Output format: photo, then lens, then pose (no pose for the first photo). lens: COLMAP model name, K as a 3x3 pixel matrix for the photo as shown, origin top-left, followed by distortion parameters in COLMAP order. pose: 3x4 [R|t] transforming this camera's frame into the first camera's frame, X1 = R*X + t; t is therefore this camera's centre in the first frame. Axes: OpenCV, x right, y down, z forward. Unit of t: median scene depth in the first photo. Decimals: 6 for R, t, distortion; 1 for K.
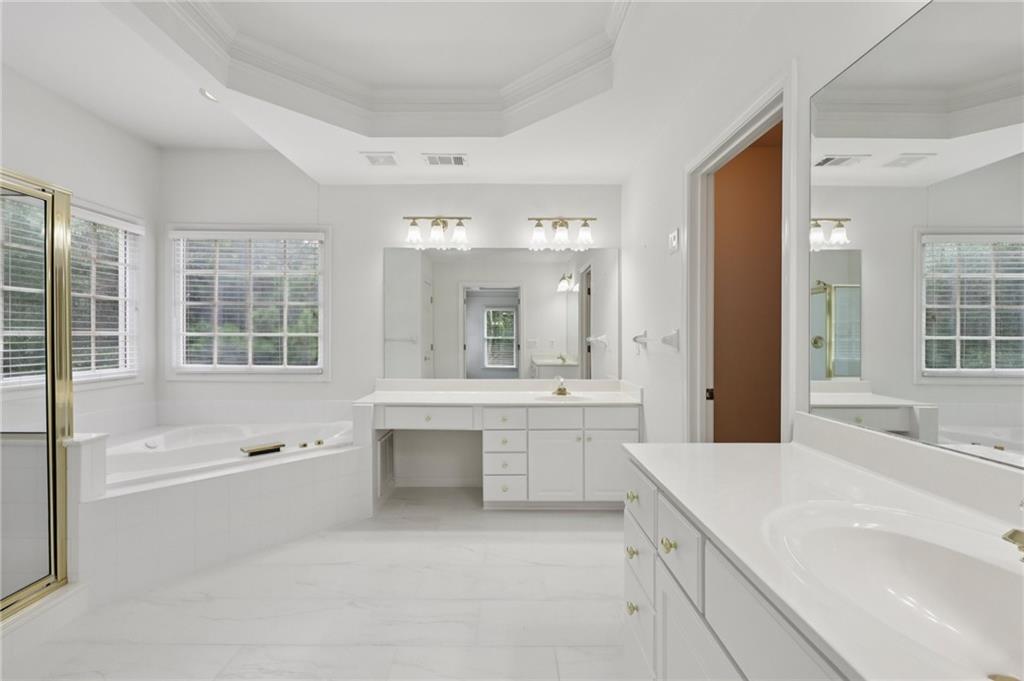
lens RADIAL K [[436.8, 0, 510.8], [0, 436.8, 340.9], [0, 0, 1]] dist [-0.010569, 0.002534]
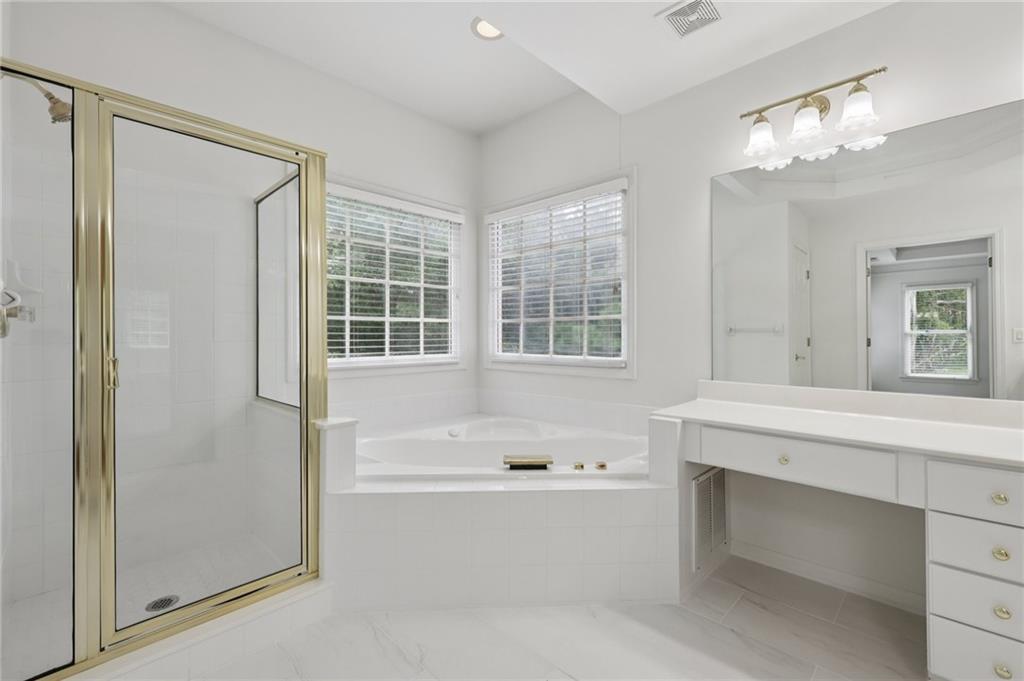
lens RADIAL K [[436.8, 0, 511.1], [0, 436.8, 339.4], [0, 0, 1]] dist [-0.010569, 0.002534]
pose [[0.703428, -0.002595, -0.710762, -0.043925], [-0.002200, 0.999981, -0.005829, 0.033339], [0.710763, 0.005663, 0.703409, 0.364394]]
